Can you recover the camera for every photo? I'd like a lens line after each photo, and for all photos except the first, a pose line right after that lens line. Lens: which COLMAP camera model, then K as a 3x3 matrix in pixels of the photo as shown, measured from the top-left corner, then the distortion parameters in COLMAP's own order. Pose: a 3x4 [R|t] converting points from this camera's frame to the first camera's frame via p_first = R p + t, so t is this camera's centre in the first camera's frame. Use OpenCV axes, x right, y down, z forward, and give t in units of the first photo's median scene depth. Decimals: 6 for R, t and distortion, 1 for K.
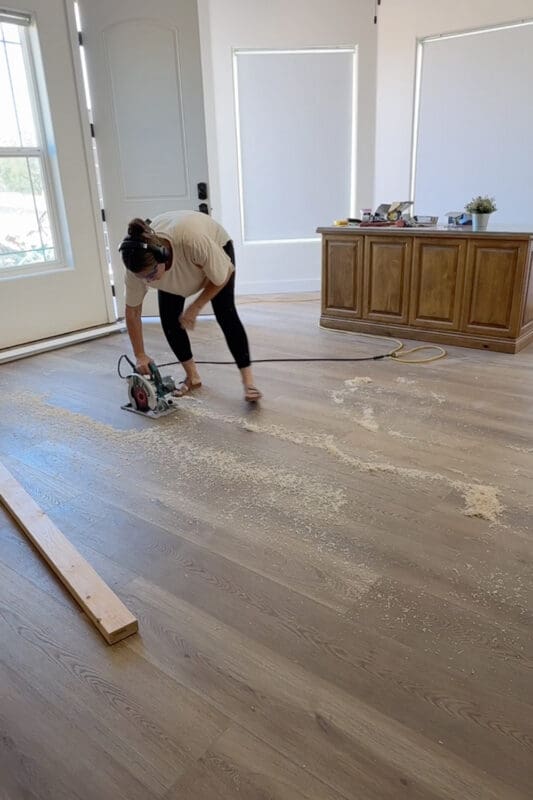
lens RADIAL K [[585.1, 0, 269.4], [0, 585.1, 407.0], [0, 0, 1]] dist [0.014020, -0.007665]
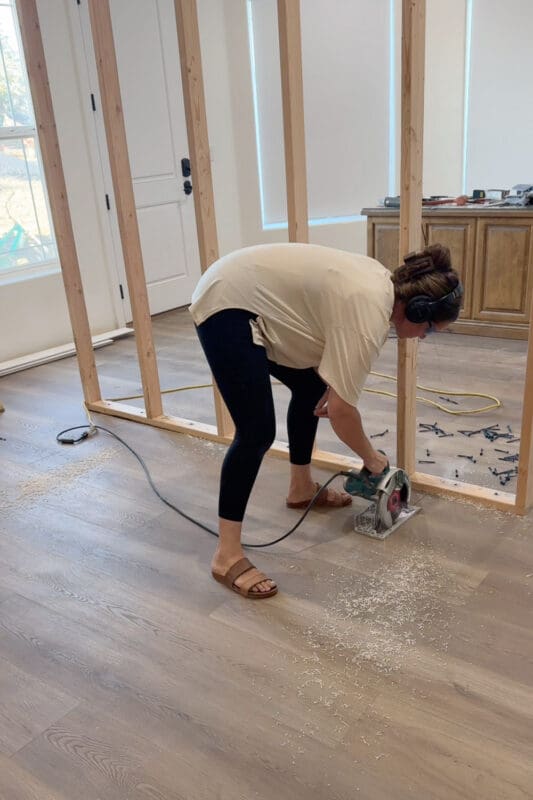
lens RADIAL K [[759.0, 0, 264.8], [0, 759.0, 457.3], [0, 0, 1]] dist [0.053311, 0.000000]
pose [[0.999077, -0.041973, 0.009107, -0.091498], [0.041569, 0.998305, 0.040742, 0.007048], [-0.010802, -0.040326, 0.999128, -0.143385]]
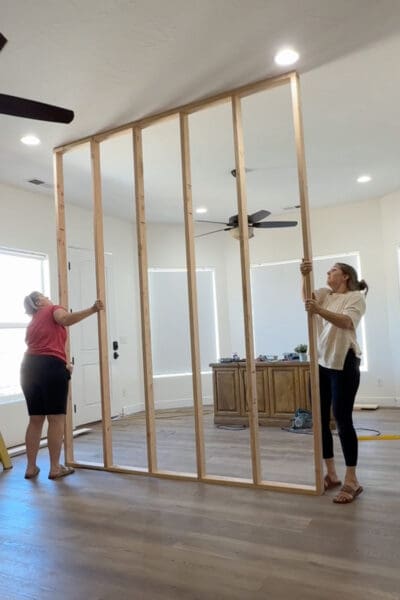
lens RADIAL K [[468.3, 0, 191.9], [0, 468.3, 323.2], [0, 0, 1]] dist [0.004111, -0.029575]
pose [[0.986296, -0.017233, 0.164084, -0.196988], [0.080321, 0.918870, -0.386297, 0.109281], [-0.144115, 0.394183, 0.907662, -0.276117]]
